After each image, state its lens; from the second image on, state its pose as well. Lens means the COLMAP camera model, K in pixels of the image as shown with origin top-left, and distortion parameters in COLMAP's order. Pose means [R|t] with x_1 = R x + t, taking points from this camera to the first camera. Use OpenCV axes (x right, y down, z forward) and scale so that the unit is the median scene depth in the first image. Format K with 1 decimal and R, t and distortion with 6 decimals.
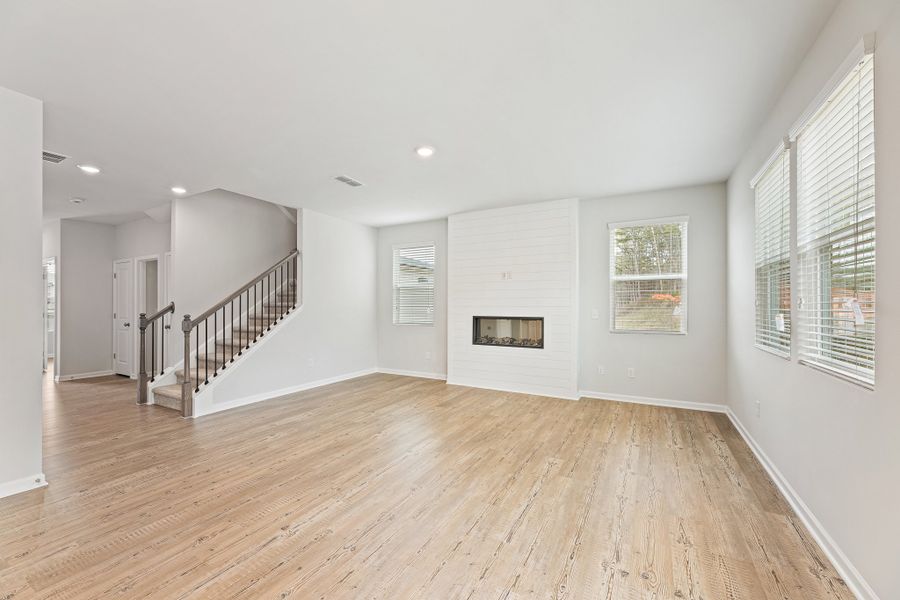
lens RADIAL K [[359.5, 0, 449.7], [0, 359.5, 297.9], [0, 0, 1]] dist [-0.000337, -0.000082]
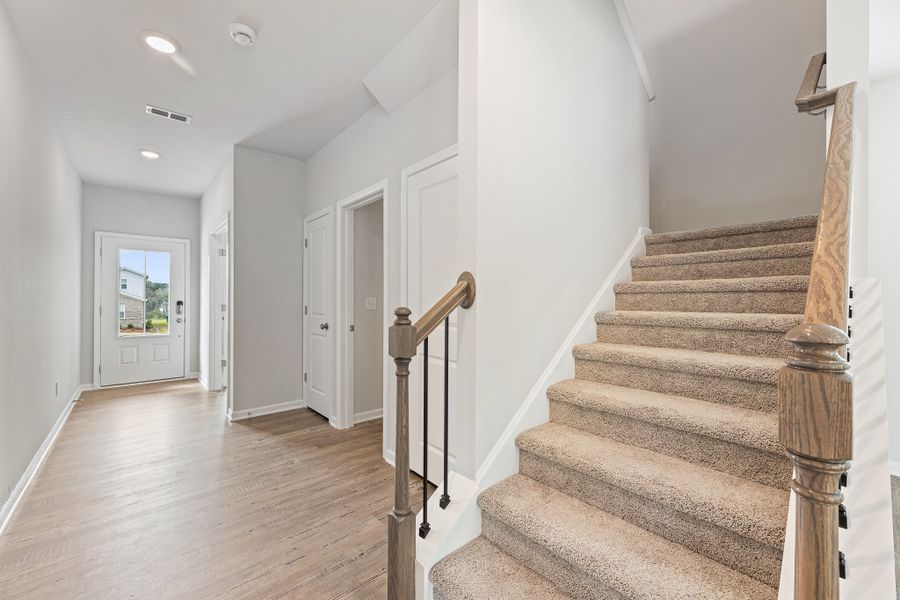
lens RADIAL K [[359.5, 0, 449.7], [0, 359.5, 297.9], [0, 0, 1]] dist [-0.000337, -0.000082]
pose [[0.942820, 0.006428, -0.333242, -0.539607], [-0.001367, 0.999880, 0.015418, 0.021737], [0.333301, -0.014081, 0.942715, 0.550368]]
